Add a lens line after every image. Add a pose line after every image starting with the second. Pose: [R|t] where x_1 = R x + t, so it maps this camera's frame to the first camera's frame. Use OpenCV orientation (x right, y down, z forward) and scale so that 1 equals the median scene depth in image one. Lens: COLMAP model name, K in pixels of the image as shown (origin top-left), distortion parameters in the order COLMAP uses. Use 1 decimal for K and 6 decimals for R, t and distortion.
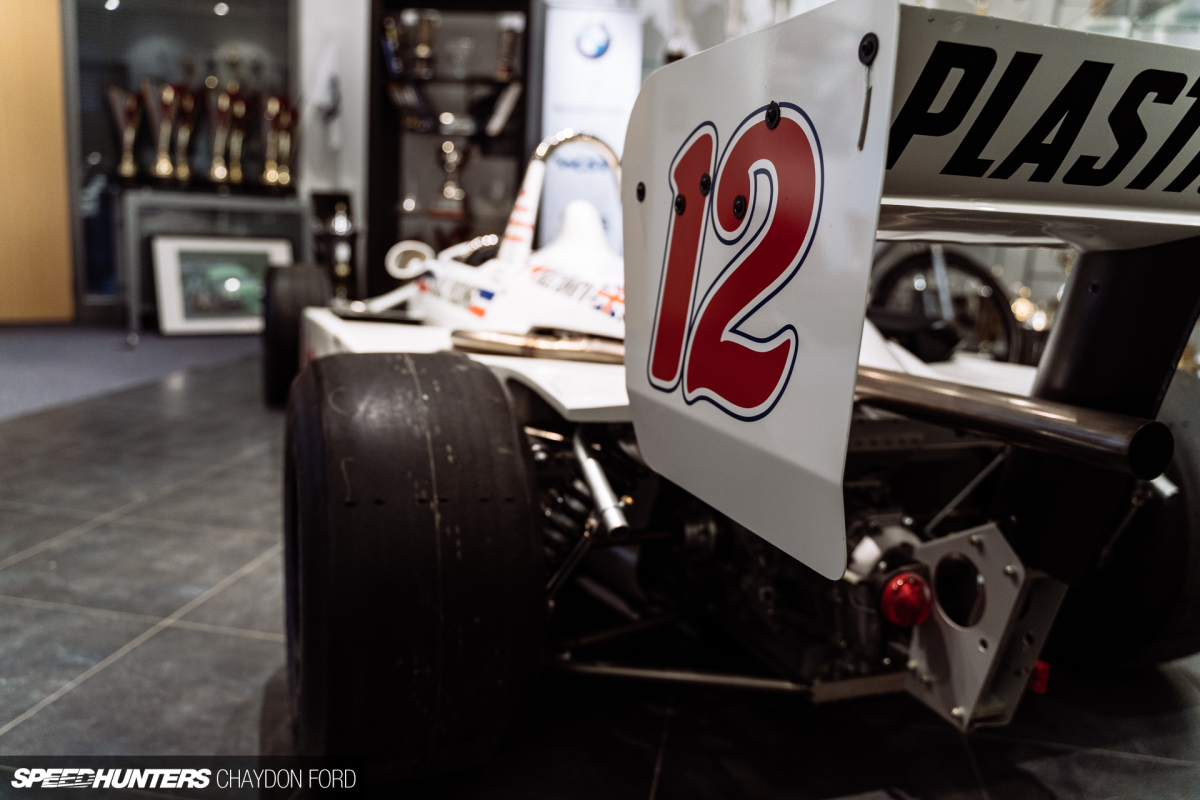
lens RADIAL K [[965.1, 0, 600.2], [0, 965.1, 404.2], [0, 0, 1]] dist [0.002541, -0.001829]
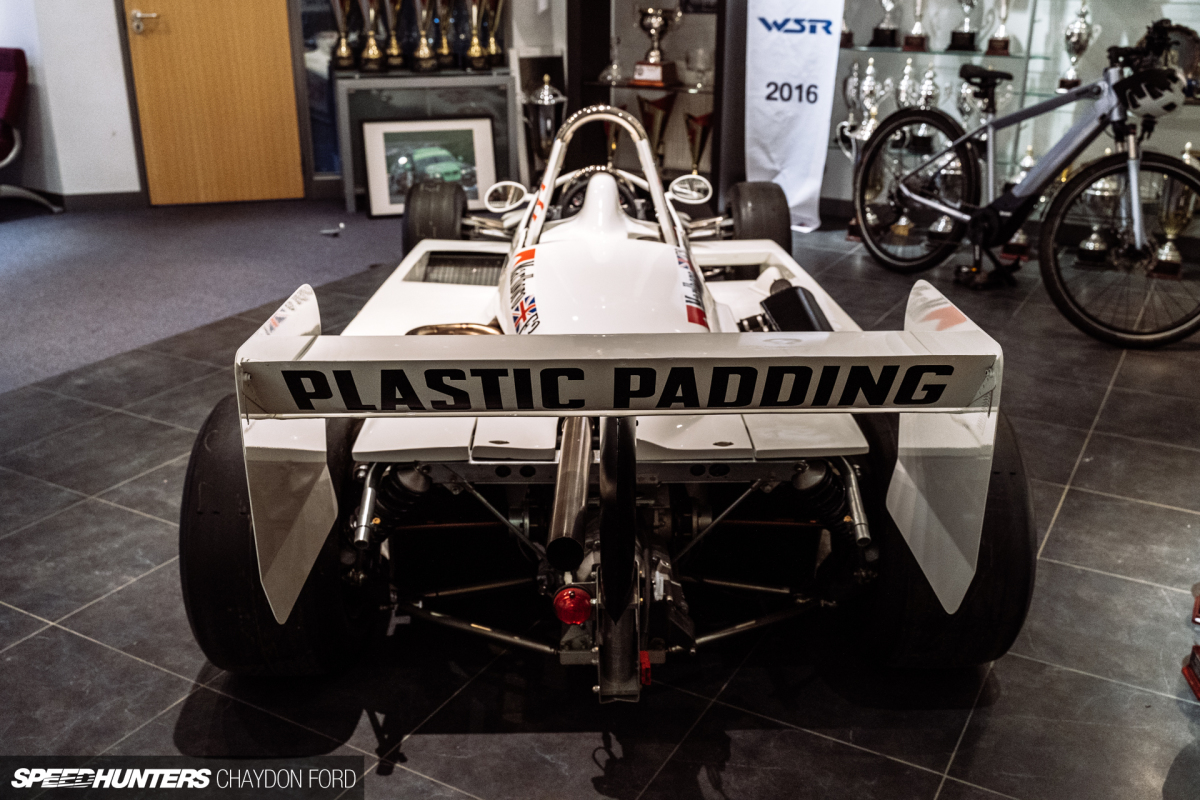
lens RADIAL K [[1154.0, 0, 609.8], [0, 1154.0, 399.9], [0, 0, 1]] dist [-0.008611, 0.000000]
pose [[0.943393, 0.068089, -0.324612, 0.620766], [-0.014635, 0.986294, 0.164347, -0.253843], [0.331353, -0.150293, 0.931460, -0.334904]]
